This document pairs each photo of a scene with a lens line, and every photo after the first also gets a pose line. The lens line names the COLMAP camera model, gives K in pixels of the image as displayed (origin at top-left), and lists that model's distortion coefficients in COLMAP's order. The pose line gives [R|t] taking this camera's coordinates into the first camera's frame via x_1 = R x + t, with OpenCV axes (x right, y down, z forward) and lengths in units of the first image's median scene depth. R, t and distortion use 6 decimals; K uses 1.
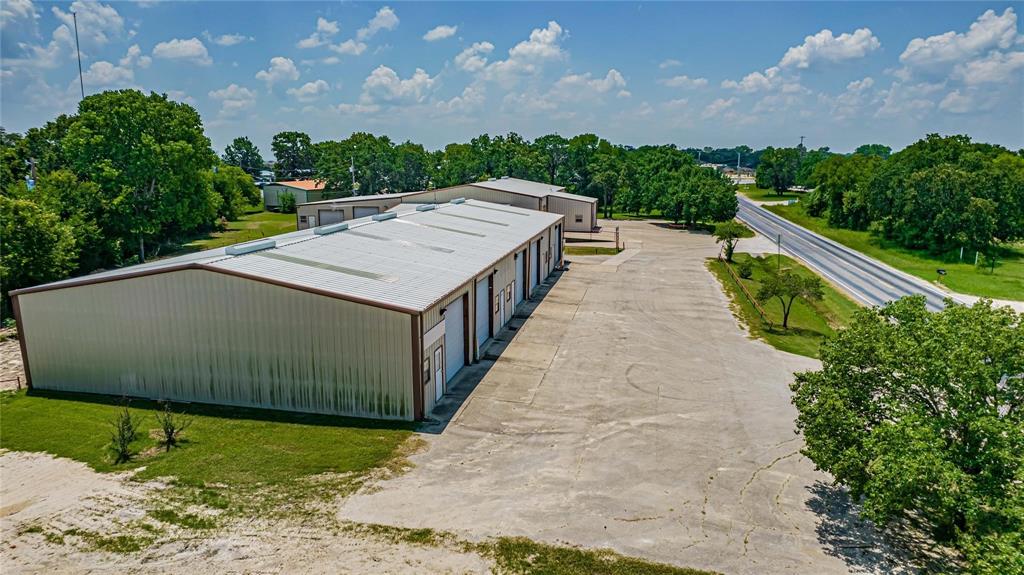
lens RADIAL K [[650.2, 0, 513.1], [0, 650.2, 294.2], [0, 0, 1]] dist [-0.070912, 0.063769]
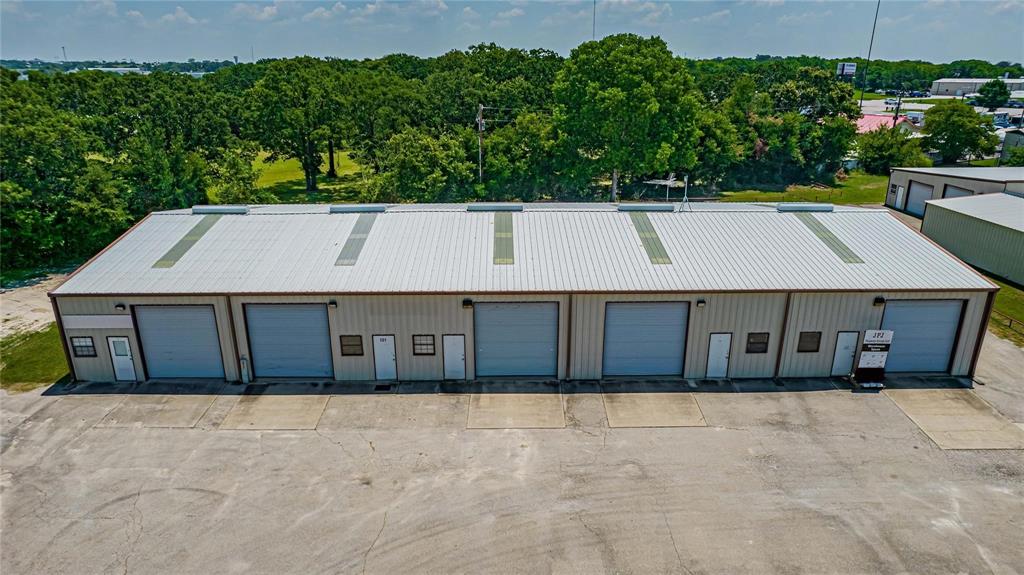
lens RADIAL K [[650.2, 0, 513.1], [0, 650.2, 294.2], [0, 0, 1]] dist [-0.070912, 0.063769]
pose [[0.212881, 0.326654, -0.920858, 1.205001], [-0.198183, 0.937306, 0.286674, -0.513767], [0.956768, 0.121471, 0.264272, 1.640561]]
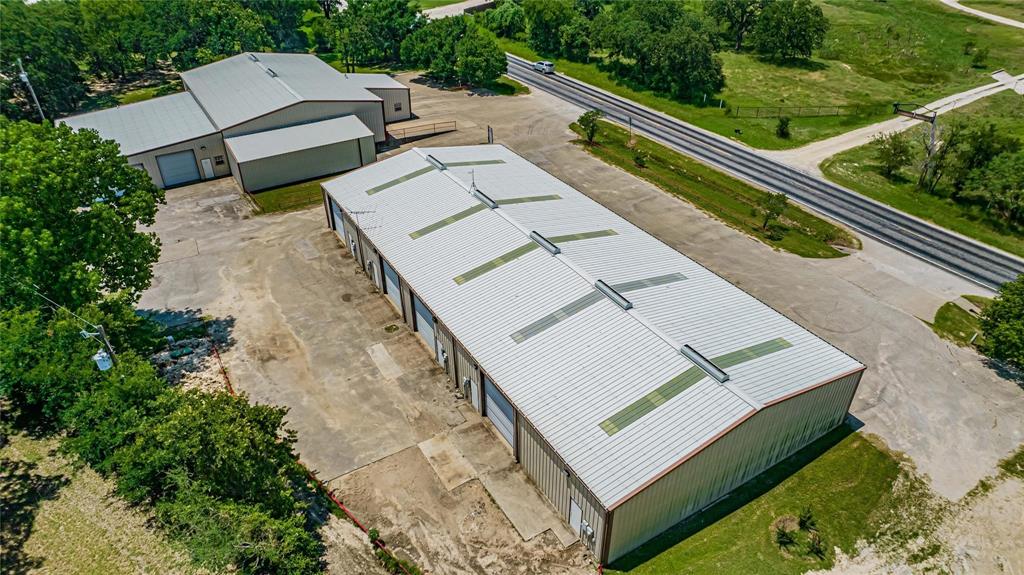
lens RADIAL K [[650.2, 0, 513.1], [0, 650.2, 294.2], [0, 0, 1]] dist [-0.070912, 0.063769]
pose [[0.730250, -0.376813, 0.569865, -1.717080], [0.140855, 0.899257, 0.414121, -0.965548], [-0.668502, -0.222143, 0.709759, 0.564497]]
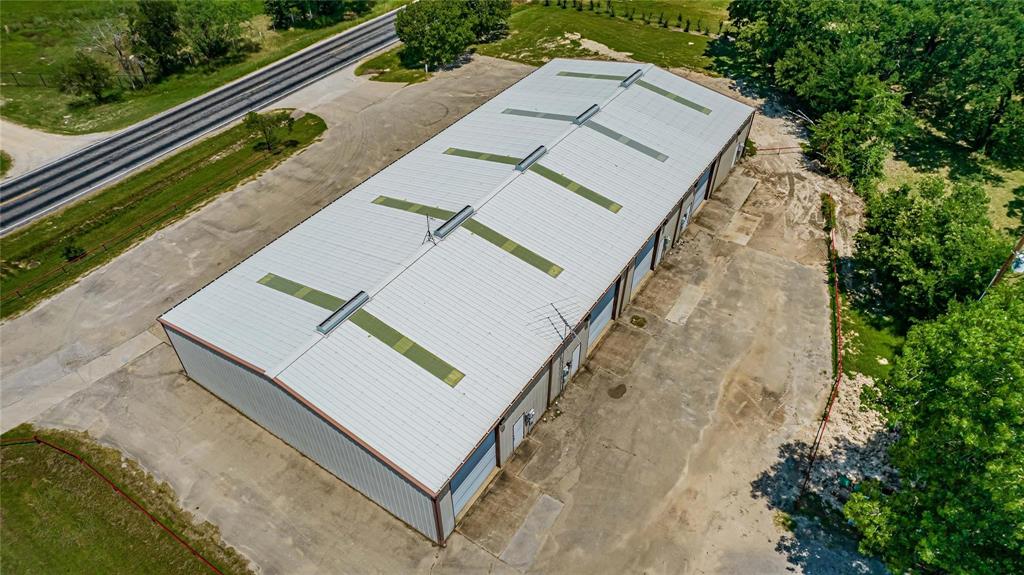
lens RADIAL K [[650.2, 0, 513.1], [0, 650.2, 294.2], [0, 0, 1]] dist [-0.070912, 0.063769]
pose [[-0.930230, -0.241878, 0.275984, -0.983274], [0.079296, 0.601798, 0.794702, -1.549796], [-0.358308, 0.761140, -0.540630, 3.394289]]
